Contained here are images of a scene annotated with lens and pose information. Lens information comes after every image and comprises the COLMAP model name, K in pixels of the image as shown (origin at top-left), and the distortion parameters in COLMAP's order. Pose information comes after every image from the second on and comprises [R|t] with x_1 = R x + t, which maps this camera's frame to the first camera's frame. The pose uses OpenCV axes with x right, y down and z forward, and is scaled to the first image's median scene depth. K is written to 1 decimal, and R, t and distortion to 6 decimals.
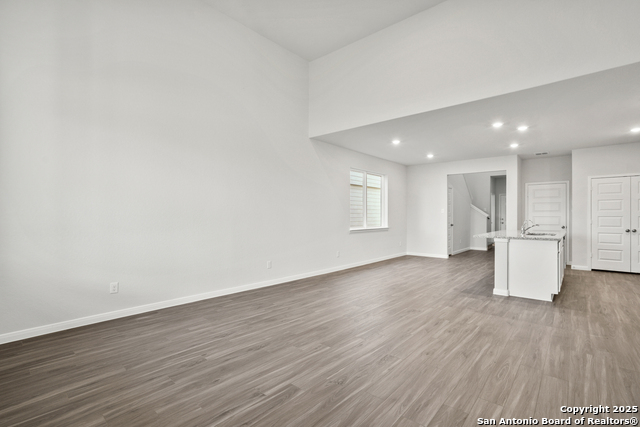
lens RADIAL K [[295.2, 0, 323.5], [0, 295.2, 213.4], [0, 0, 1]] dist [-0.034155, 0.002358]
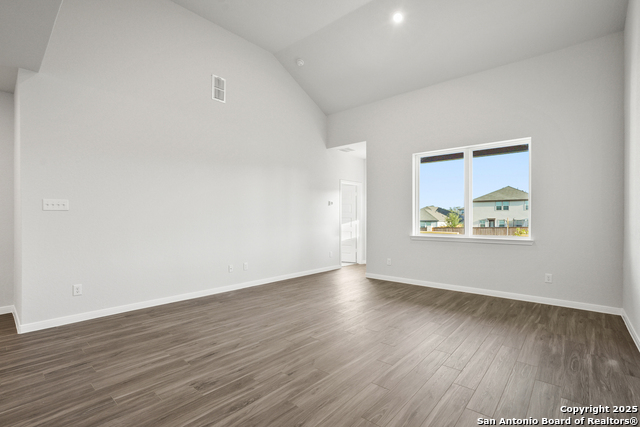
lens RADIAL K [[295.2, 0, 316.9], [0, 295.2, 216.9], [0, 0, 1]] dist [-0.034155, 0.002358]
pose [[-0.999745, -0.000296, 0.022560, 0.069763], [-0.000591, 0.999914, -0.013097, 0.015454], [-0.022555, -0.013107, -0.999660, 1.501509]]
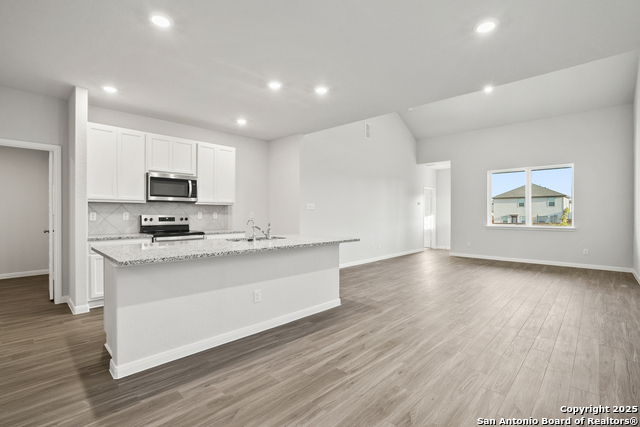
lens RADIAL K [[295.2, 0, 316.1], [0, 295.2, 213.0], [0, 0, 1]] dist [-0.034155, 0.002358]
pose [[-0.997669, 0.001791, 0.068219, 0.708322], [0.000779, 0.999889, -0.014862, 0.024864], [-0.068238, -0.014774, -0.997560, 2.211987]]
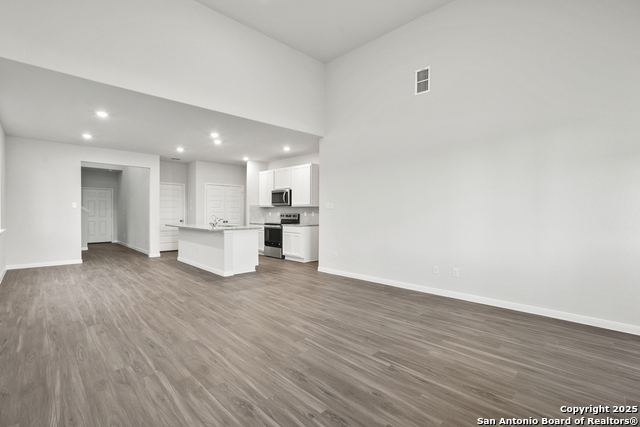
lens RADIAL K [[295.2, 0, 318.1], [0, 295.2, 212.7], [0, 0, 1]] dist [-0.034155, 0.002358]
pose [[0.086844, 0.001337, 0.996221, -0.705160], [-0.015937, 0.999873, 0.000048, 0.005976], [-0.996094, -0.015881, 0.086854, 0.603806]]
